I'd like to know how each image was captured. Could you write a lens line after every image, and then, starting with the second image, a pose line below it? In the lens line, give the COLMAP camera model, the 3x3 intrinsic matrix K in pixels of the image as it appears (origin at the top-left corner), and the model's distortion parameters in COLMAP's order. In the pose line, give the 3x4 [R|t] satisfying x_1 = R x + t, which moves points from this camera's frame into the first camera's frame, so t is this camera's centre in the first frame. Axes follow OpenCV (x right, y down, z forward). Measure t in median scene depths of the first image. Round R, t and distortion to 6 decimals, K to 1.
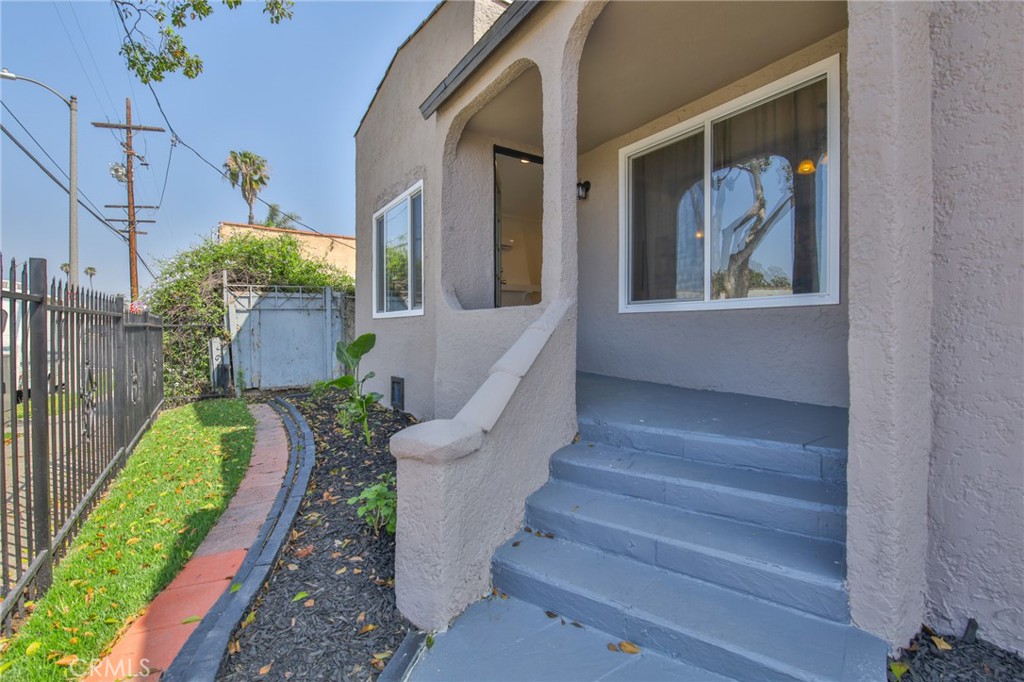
lens RADIAL K [[464.5, 0, 511.6], [0, 464.5, 333.5], [0, 0, 1]] dist [0.002479, -0.011788]
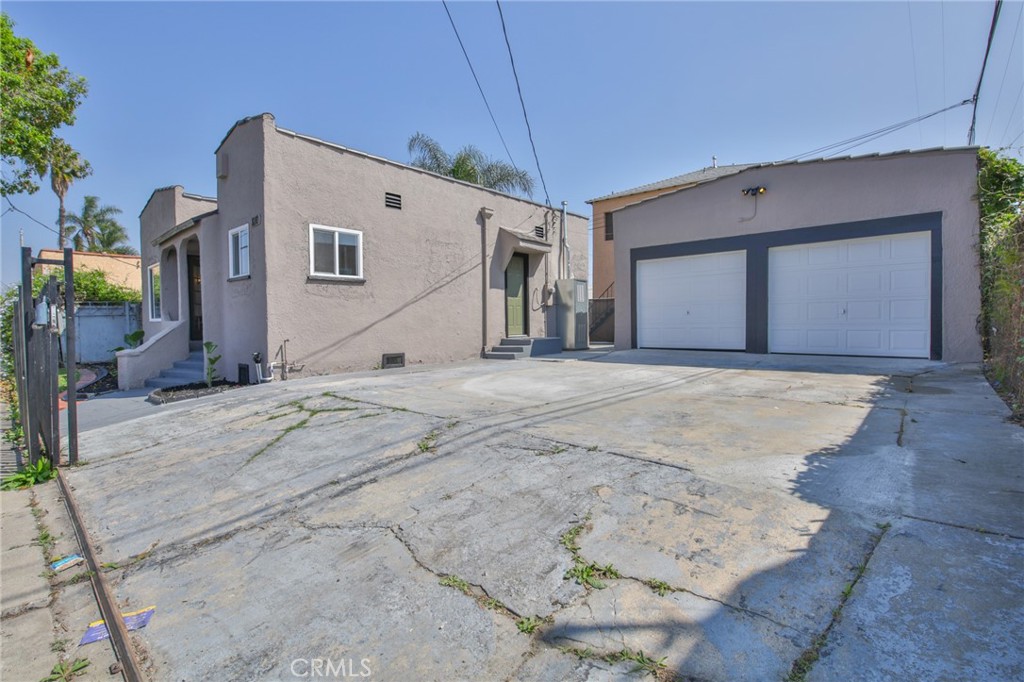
lens RADIAL K [[464.5, 0, 511.6], [0, 464.5, 333.5], [0, 0, 1]] dist [0.002479, -0.011788]
pose [[0.966071, -0.020761, 0.257440, 0.510892], [0.015666, 0.999639, 0.021826, -0.000433], [-0.257800, -0.017052, 0.966048, -0.962725]]
